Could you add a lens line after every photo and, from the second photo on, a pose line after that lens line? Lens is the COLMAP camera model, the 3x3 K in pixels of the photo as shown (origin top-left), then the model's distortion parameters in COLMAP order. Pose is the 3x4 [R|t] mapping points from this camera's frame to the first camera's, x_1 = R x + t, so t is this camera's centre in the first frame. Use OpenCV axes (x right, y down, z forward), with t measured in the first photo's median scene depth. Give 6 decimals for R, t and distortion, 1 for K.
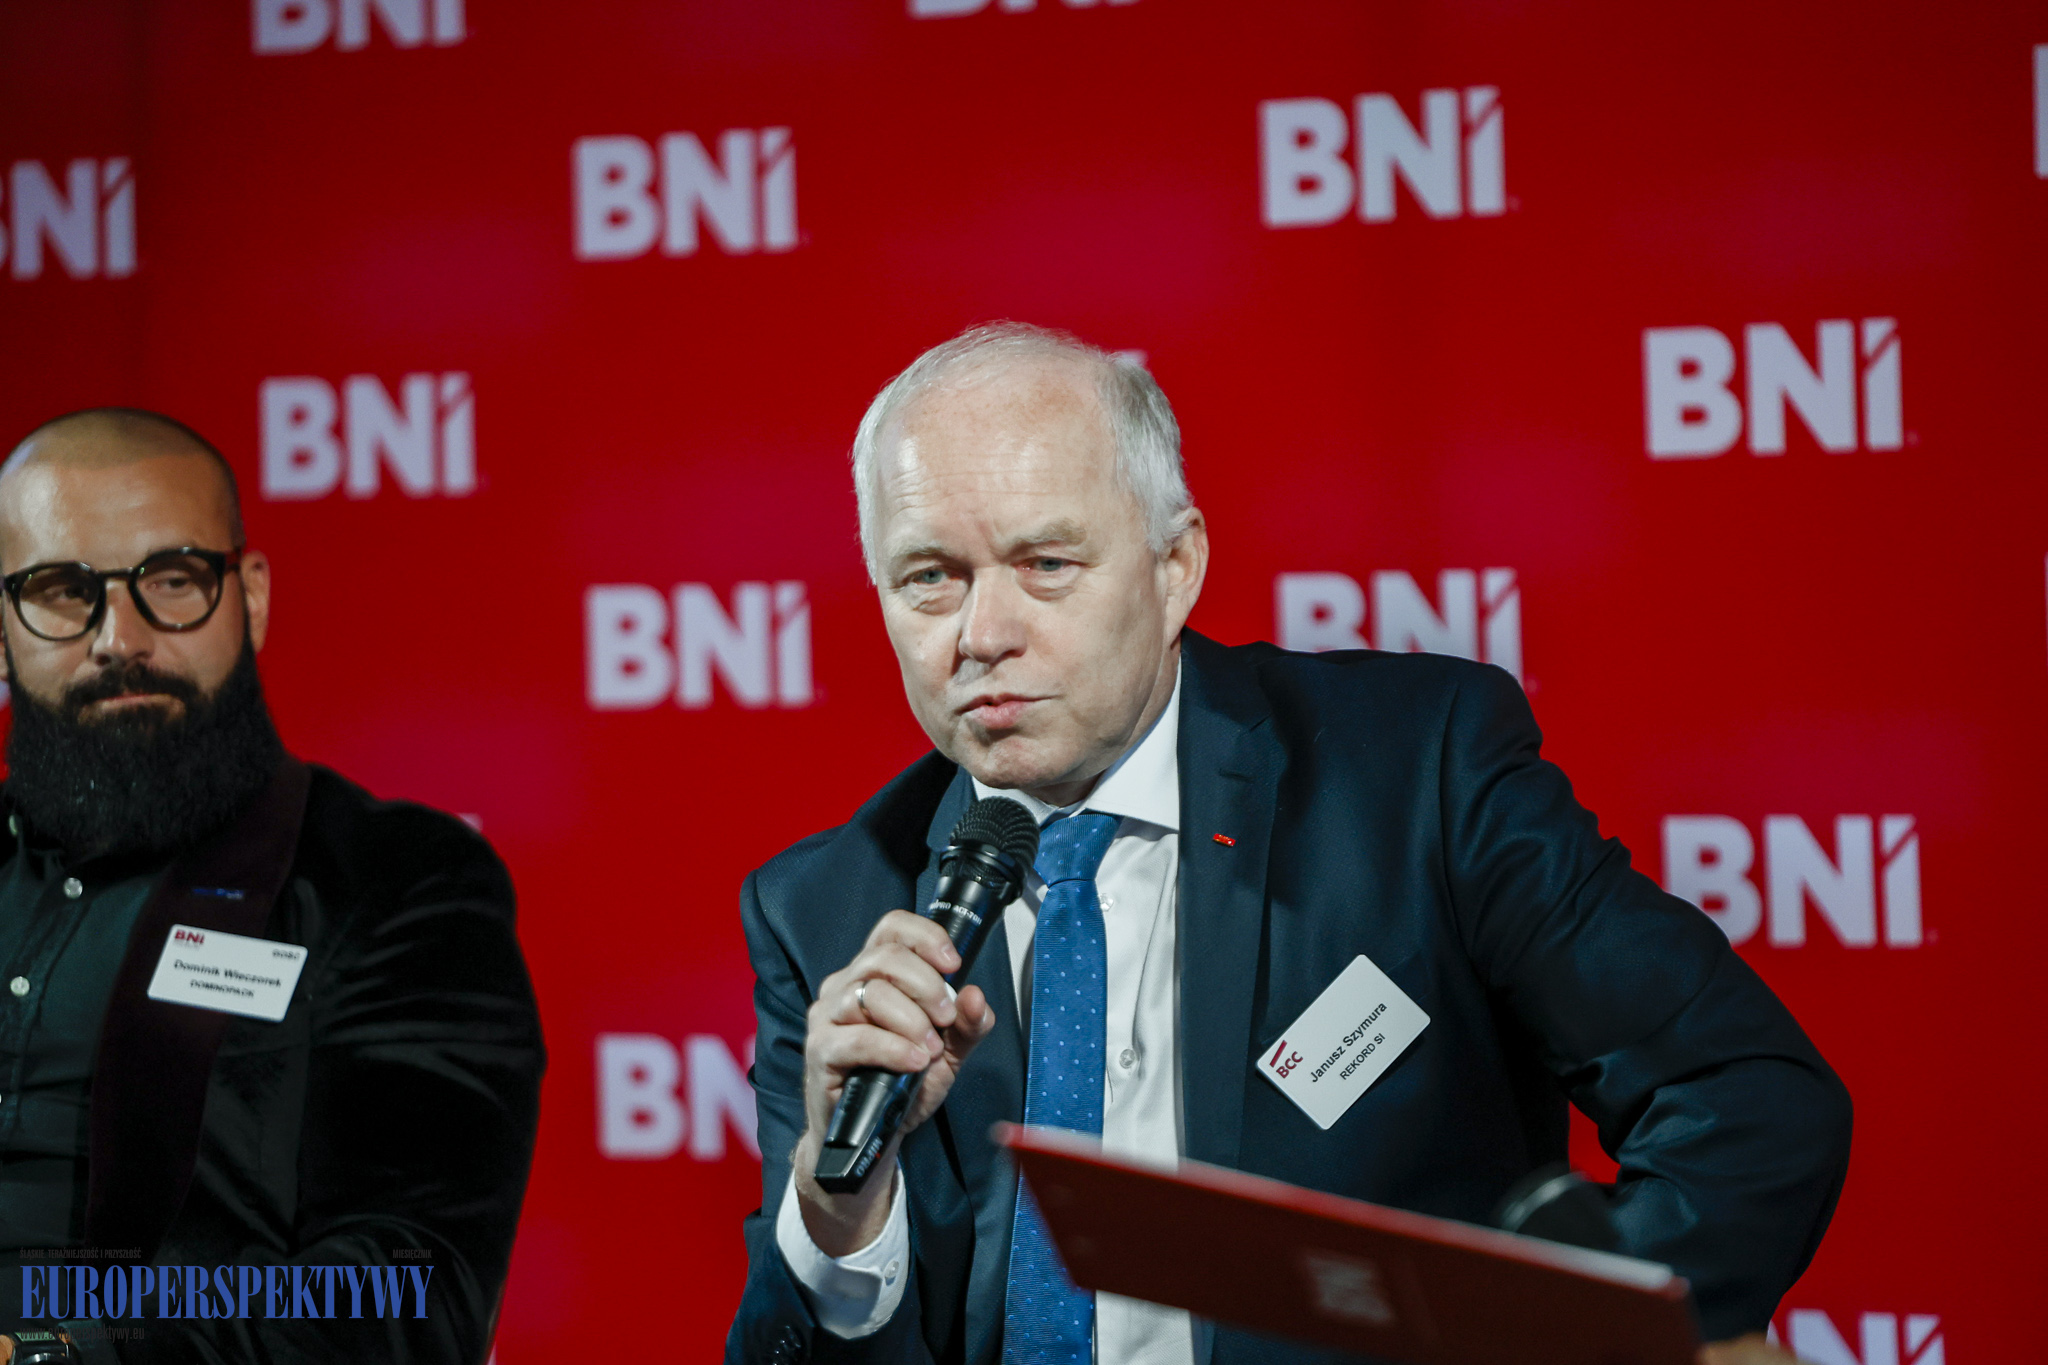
lens RADIAL K [[6459.4, 0, 1024.0], [0, 6459.4, 682.5], [0, 0, 1]] dist [-0.042019, 1.523599]
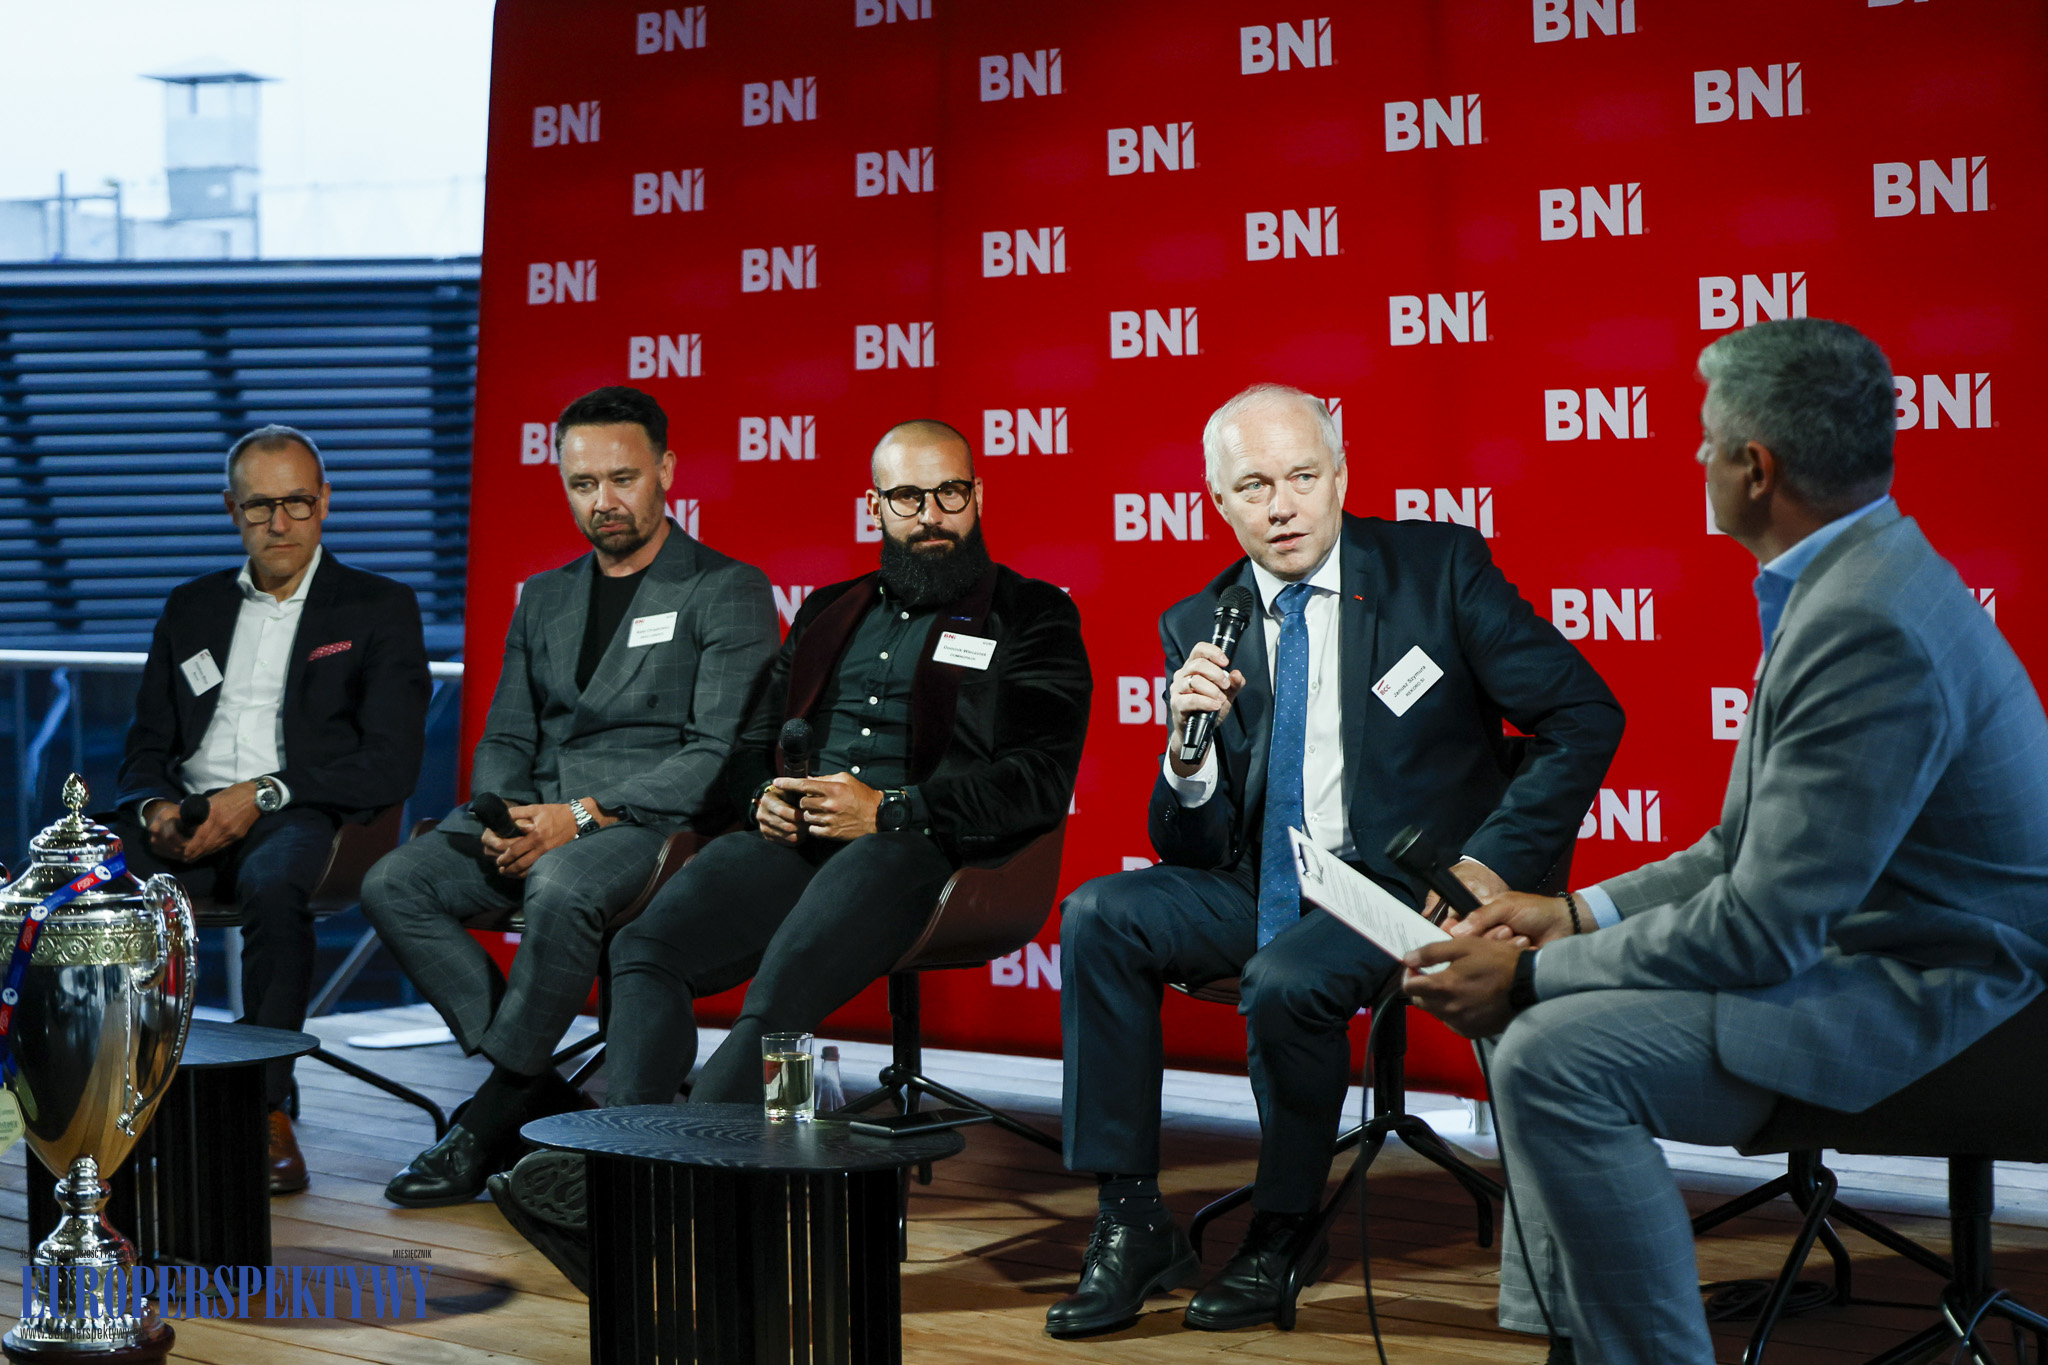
lens RADIAL K [[4128.9, 0, 1024.0], [0, 4128.9, 682.5], [0, 0, 1]] dist [-0.244690, -0.199136]
pose [[0.999880, 0.002330, -0.015320, -0.077141], [-0.001571, 0.998777, 0.049424, -0.020264], [0.015416, -0.049394, 0.998660, -0.565581]]
